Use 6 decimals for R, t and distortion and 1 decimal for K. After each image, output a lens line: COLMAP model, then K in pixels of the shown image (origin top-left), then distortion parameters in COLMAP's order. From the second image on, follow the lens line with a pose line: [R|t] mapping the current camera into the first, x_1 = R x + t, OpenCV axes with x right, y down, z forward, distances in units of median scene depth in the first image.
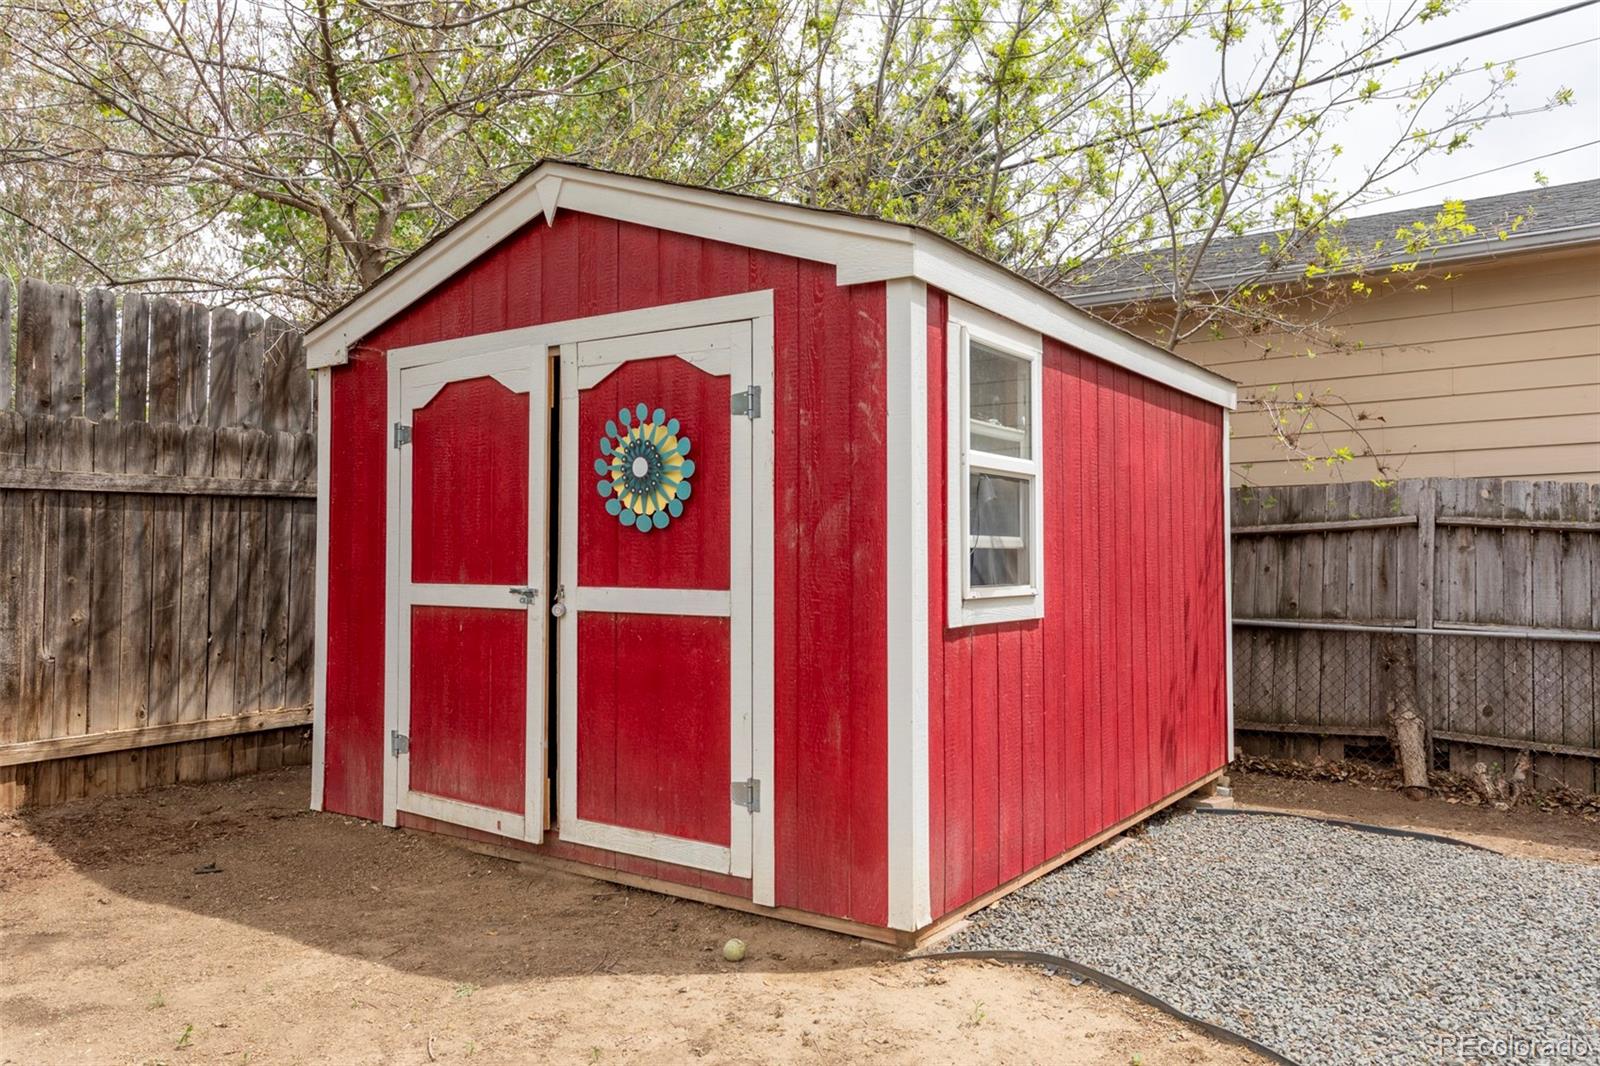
lens RADIAL K [[1149.9, 0, 802.0], [0, 1149.9, 533.3], [0, 0, 1]] dist [0.000410, 0.000079]
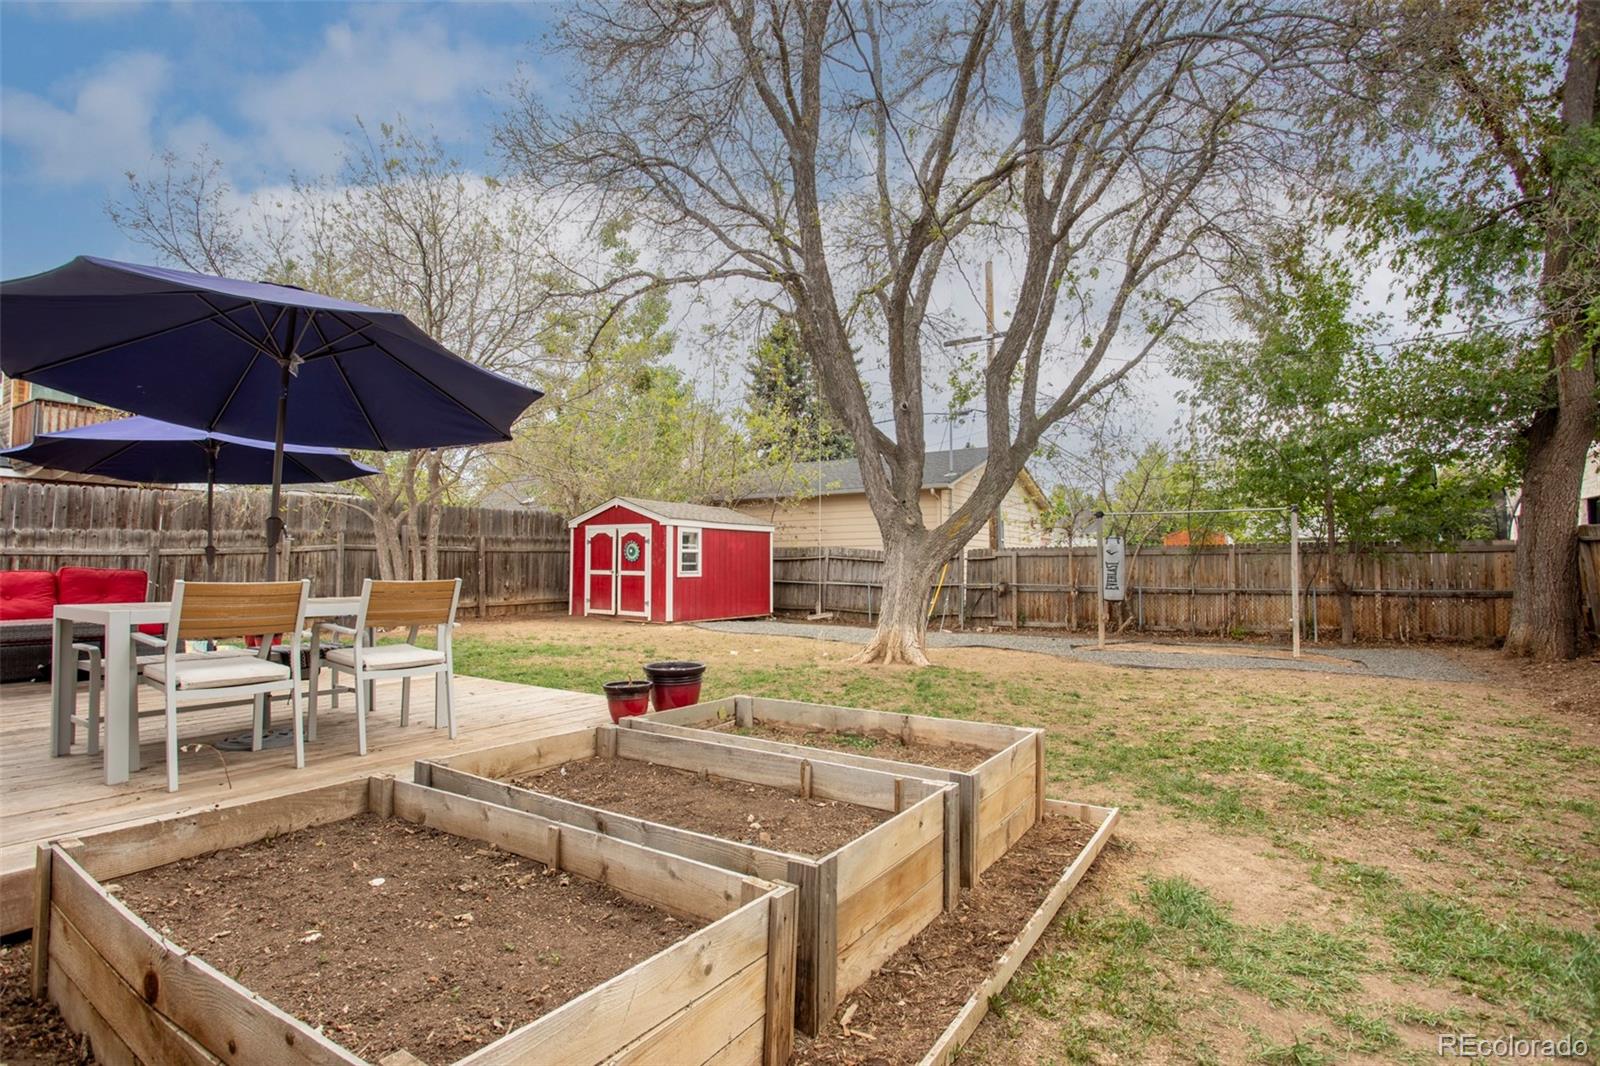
lens RADIAL K [[761.4, 0, 797.3], [0, 761.4, 540.5], [0, 0, 1]] dist [-0.001797, 0.000157]
pose [[0.999939, 0.005328, 0.009635, 0.664735], [-0.005302, 0.999982, -0.002681, -0.102064], [-0.009649, 0.002630, 0.999950, -2.884662]]
